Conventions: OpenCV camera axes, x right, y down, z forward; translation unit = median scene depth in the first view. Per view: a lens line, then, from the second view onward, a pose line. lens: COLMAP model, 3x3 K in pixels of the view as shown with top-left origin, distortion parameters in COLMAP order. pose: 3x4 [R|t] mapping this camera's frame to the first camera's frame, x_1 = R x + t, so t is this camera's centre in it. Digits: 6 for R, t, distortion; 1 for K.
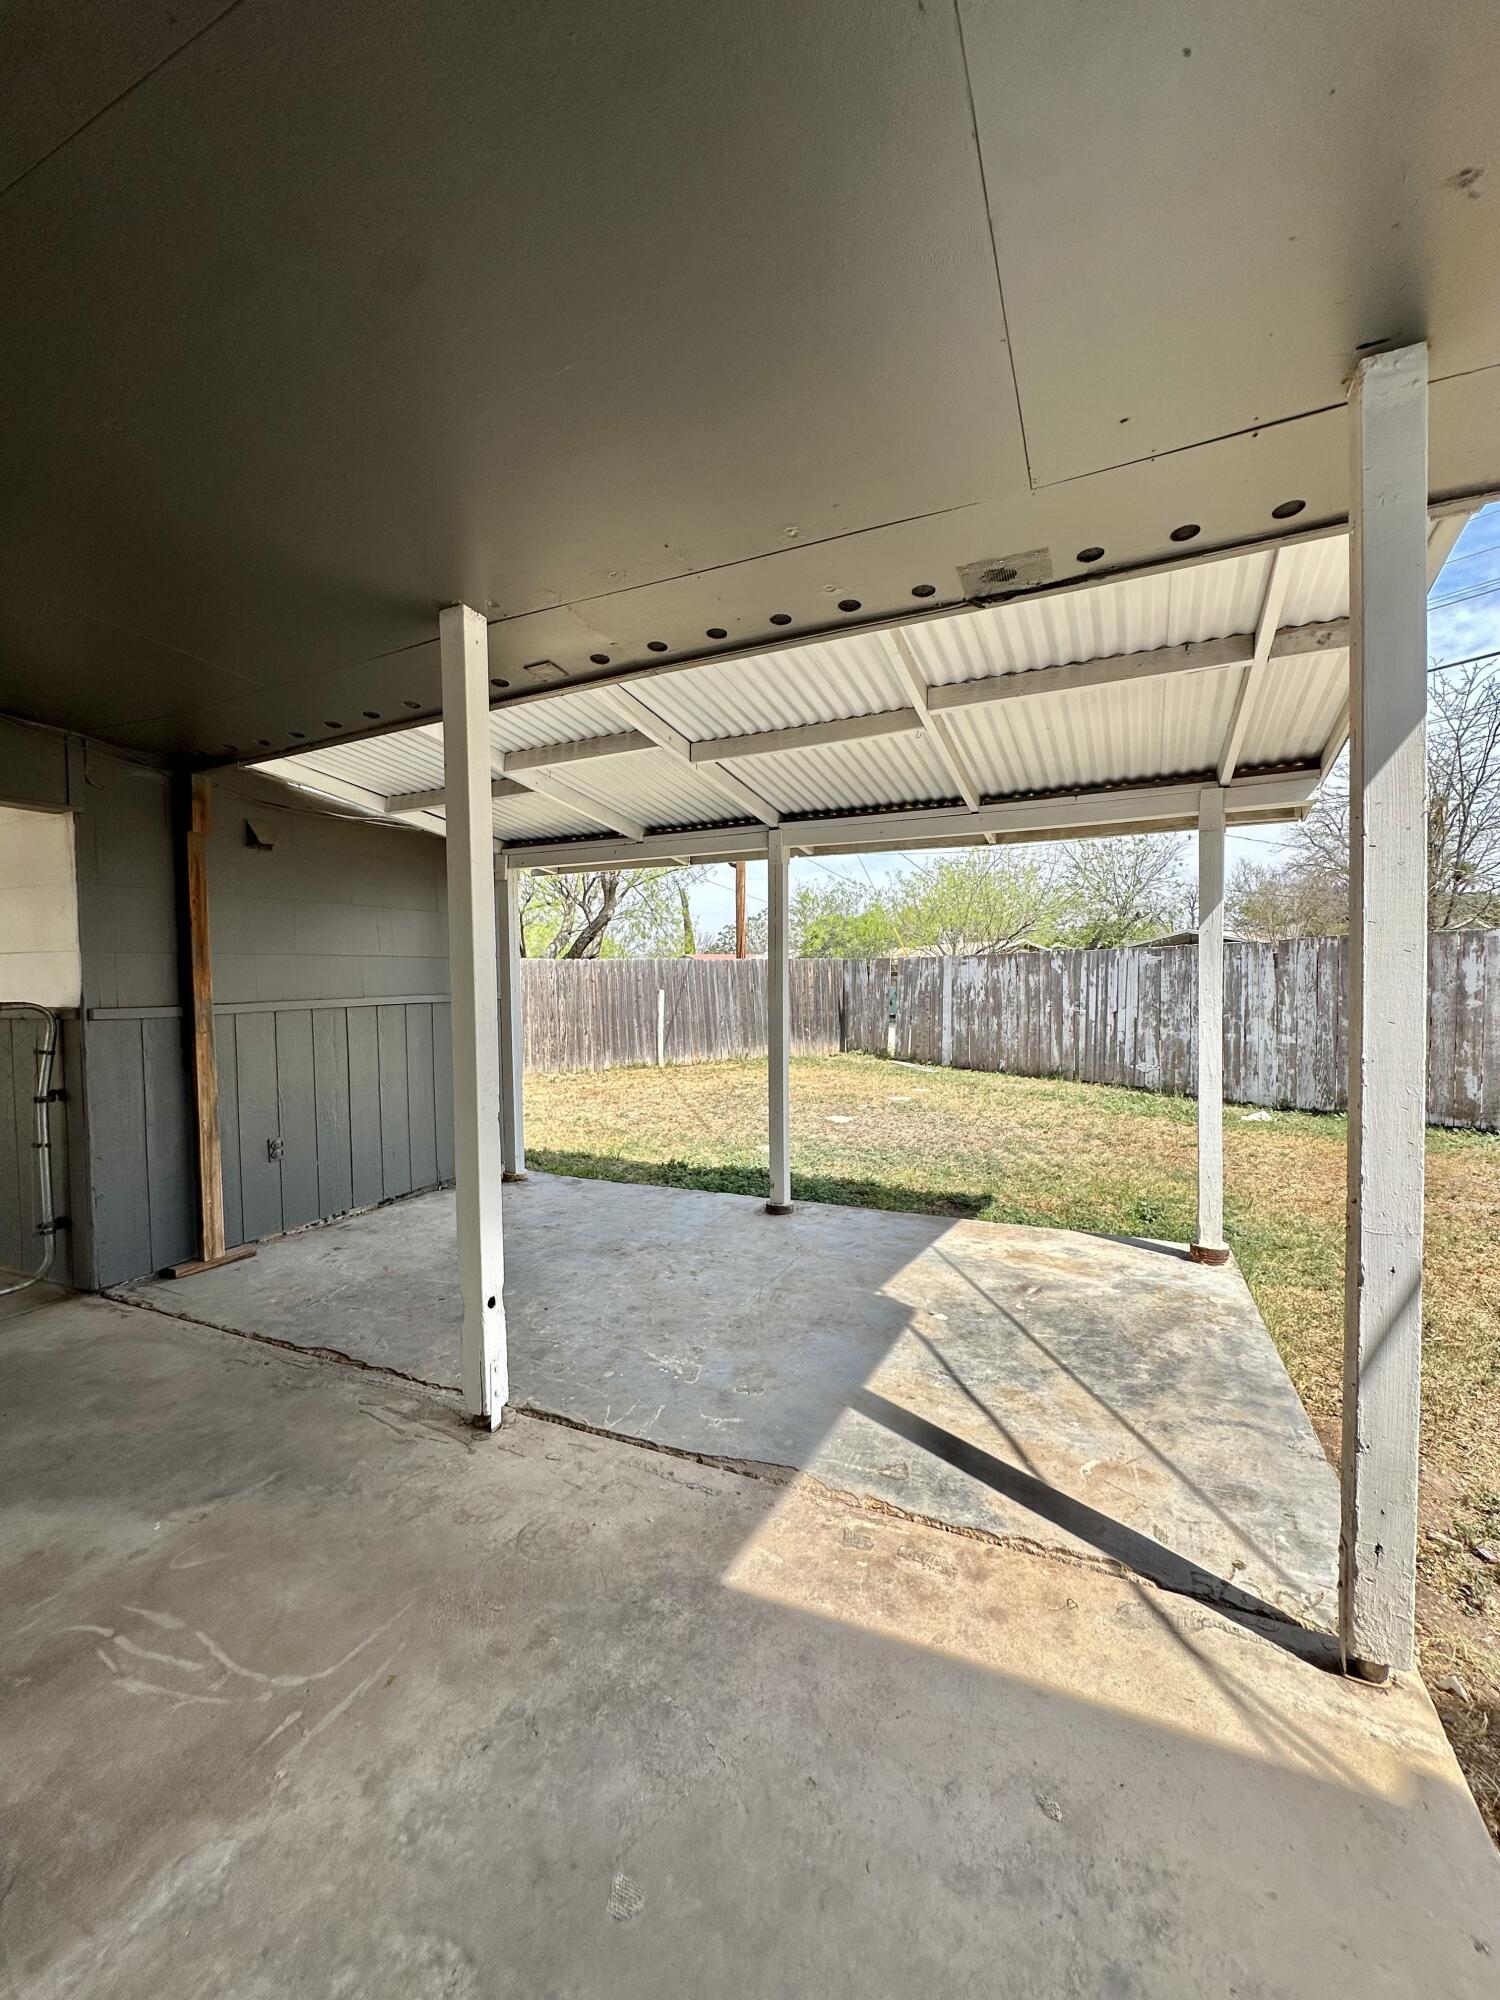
lens RADIAL K [[799.8, 0, 749.7], [0, 799.8, 995.5], [0, 0, 1]] dist [-0.004820, 0.001002]
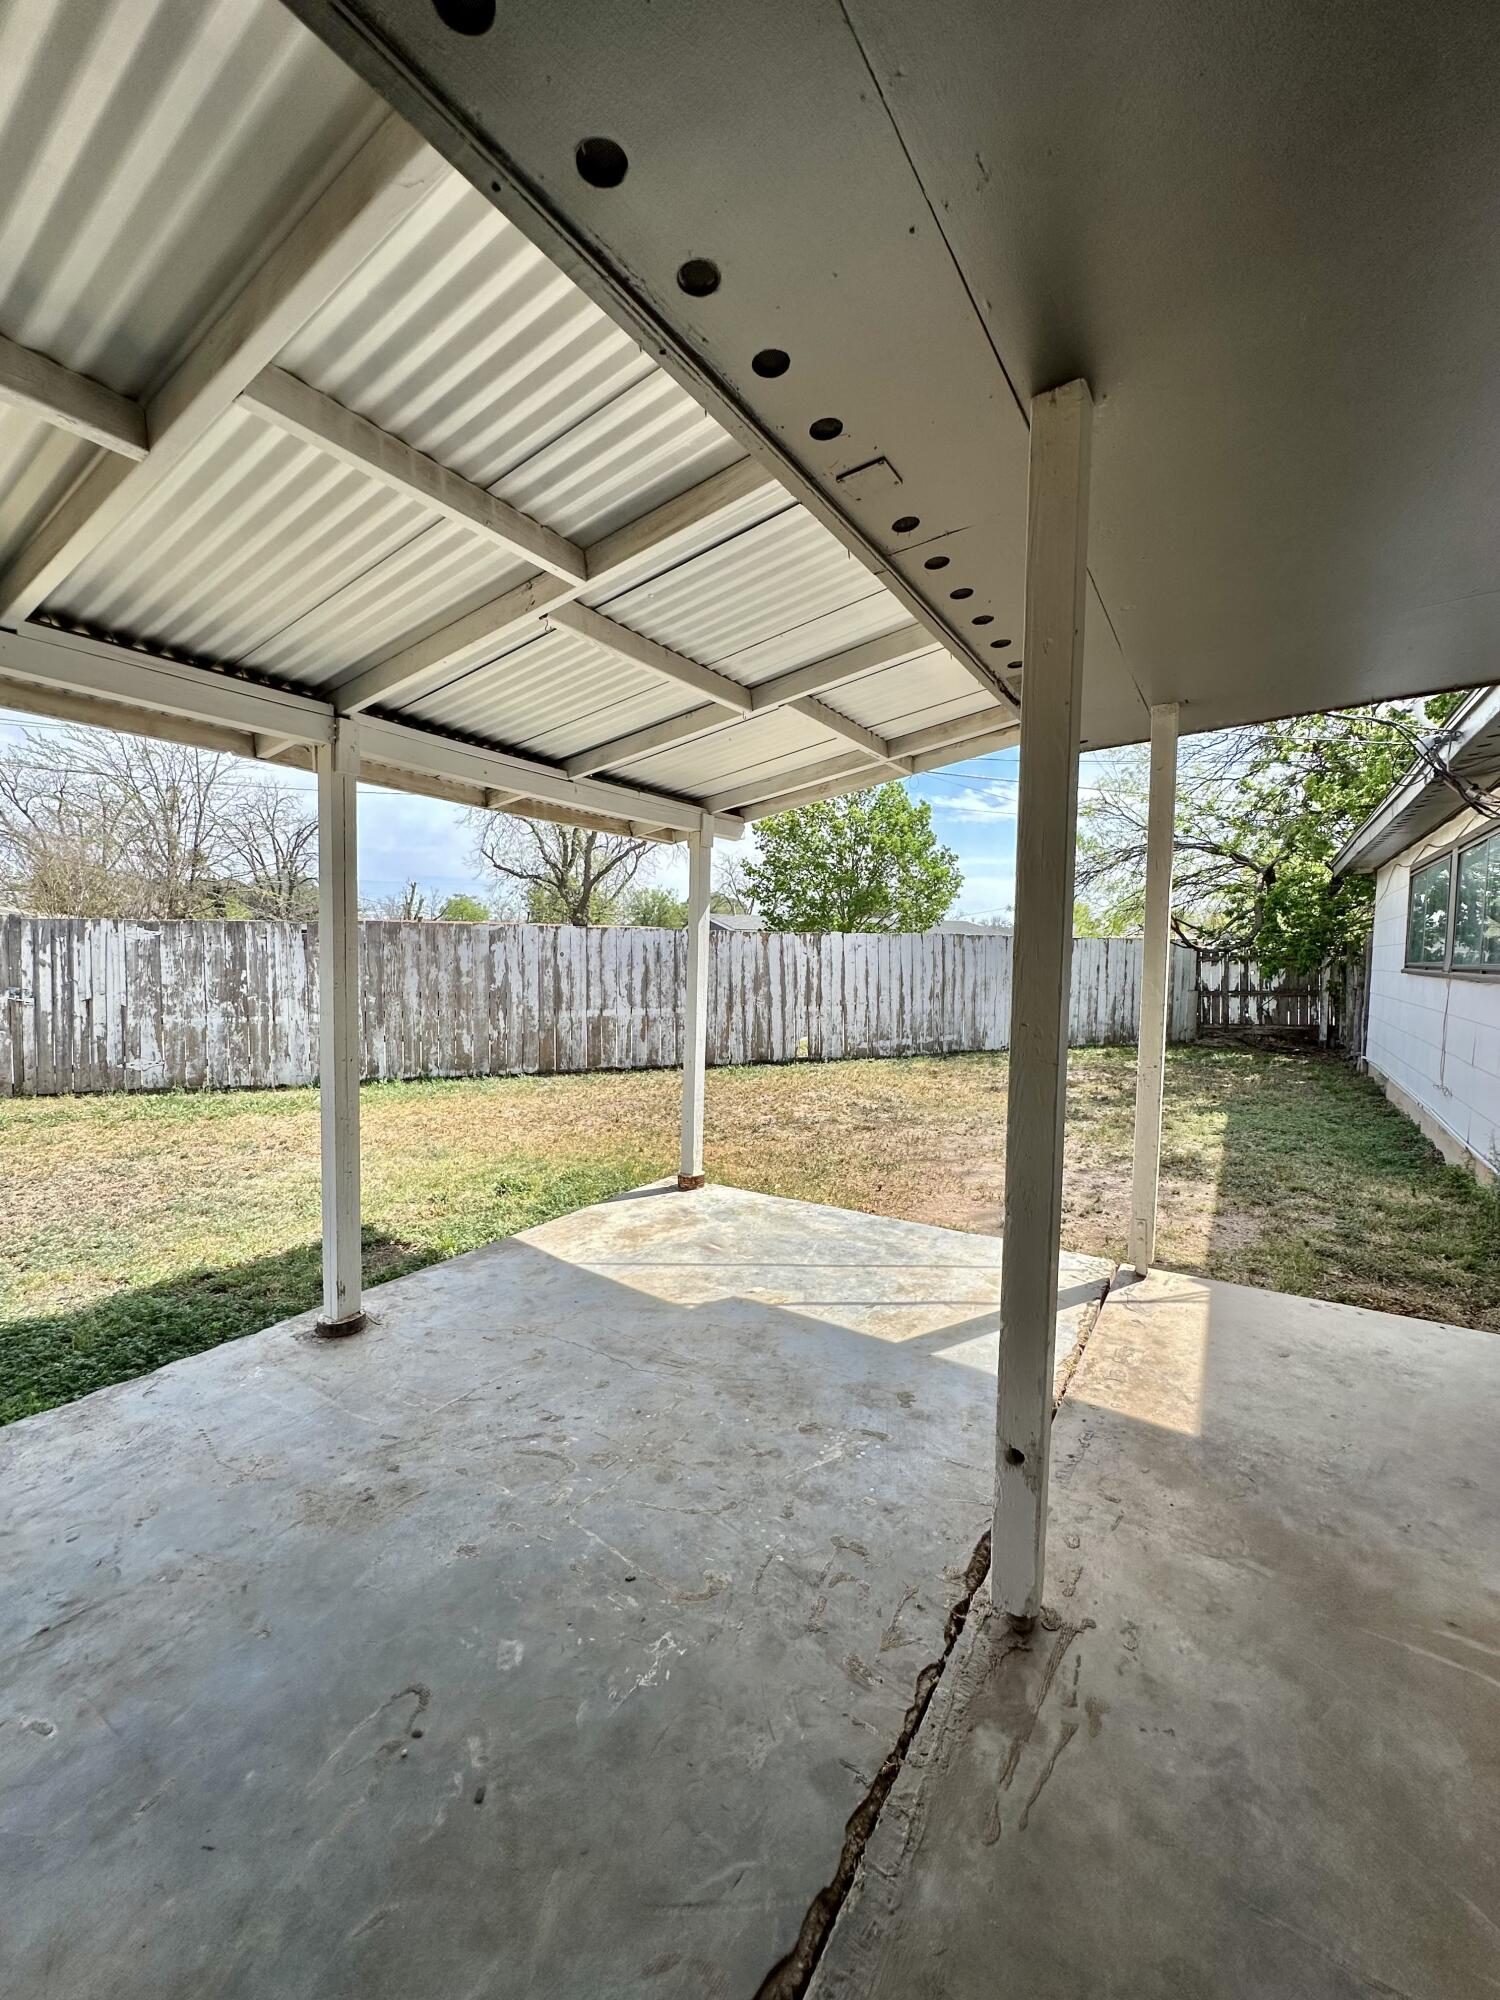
lens RADIAL K [[799.8, 0, 749.7], [0, 799.8, 995.5], [0, 0, 1]] dist [-0.004820, 0.001002]
pose [[0.132569, -0.037481, 0.990465, -0.329166], [0.009450, 0.999287, 0.036551, -0.008372], [-0.991129, 0.004514, 0.132829, 0.366521]]
